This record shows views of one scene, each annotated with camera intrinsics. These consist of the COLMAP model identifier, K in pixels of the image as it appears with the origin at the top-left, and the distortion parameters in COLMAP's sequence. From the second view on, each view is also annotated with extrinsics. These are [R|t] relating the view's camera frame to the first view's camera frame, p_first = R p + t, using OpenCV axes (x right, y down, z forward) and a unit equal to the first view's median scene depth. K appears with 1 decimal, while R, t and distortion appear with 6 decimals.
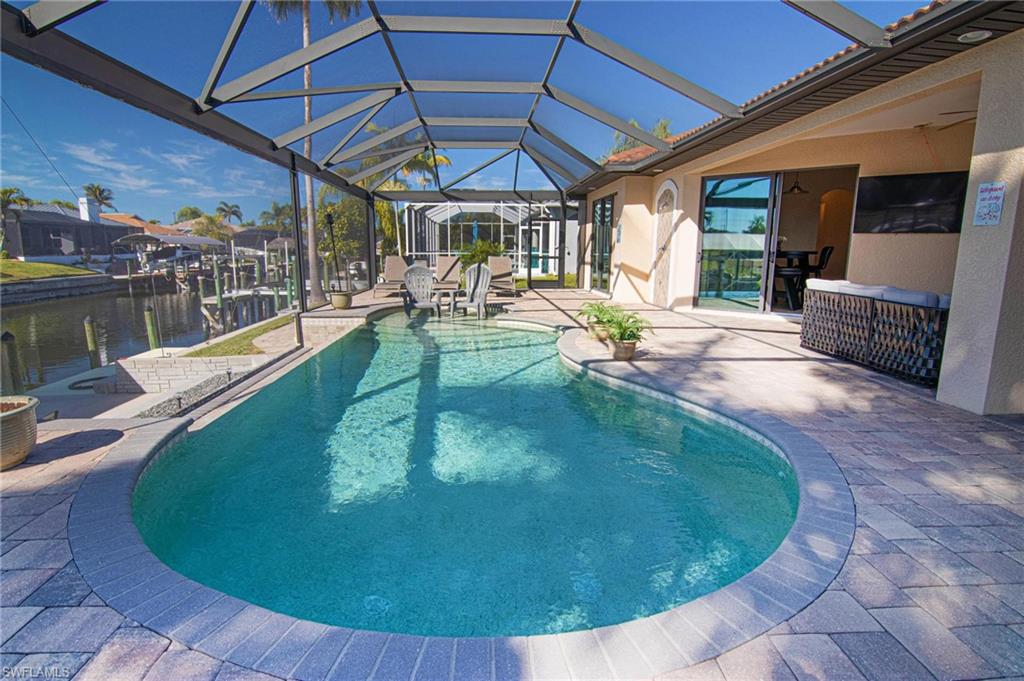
lens RADIAL K [[520.1, 0, 507.6], [0, 520.1, 343.4], [0, 0, 1]] dist [-0.003141, -0.012949]
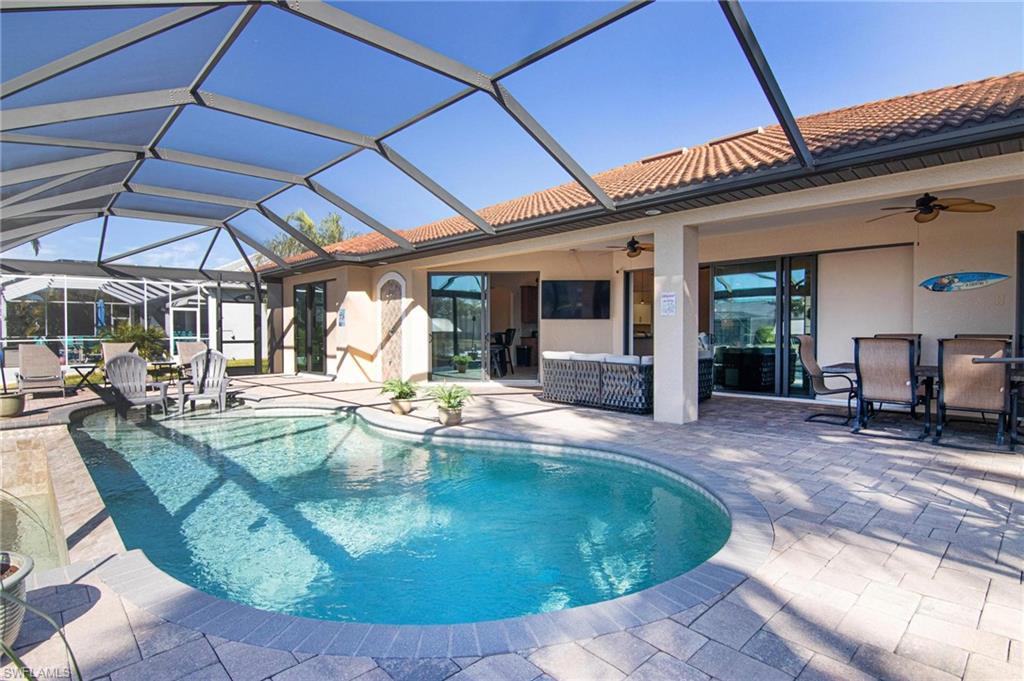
lens RADIAL K [[520.1, 0, 507.6], [0, 520.1, 343.4], [0, 0, 1]] dist [-0.003141, -0.012949]
pose [[0.761888, -0.023047, 0.647298, -0.250872], [0.124609, 0.985914, -0.111565, -0.002066], [-0.635609, 0.165659, 0.754028, 0.006657]]
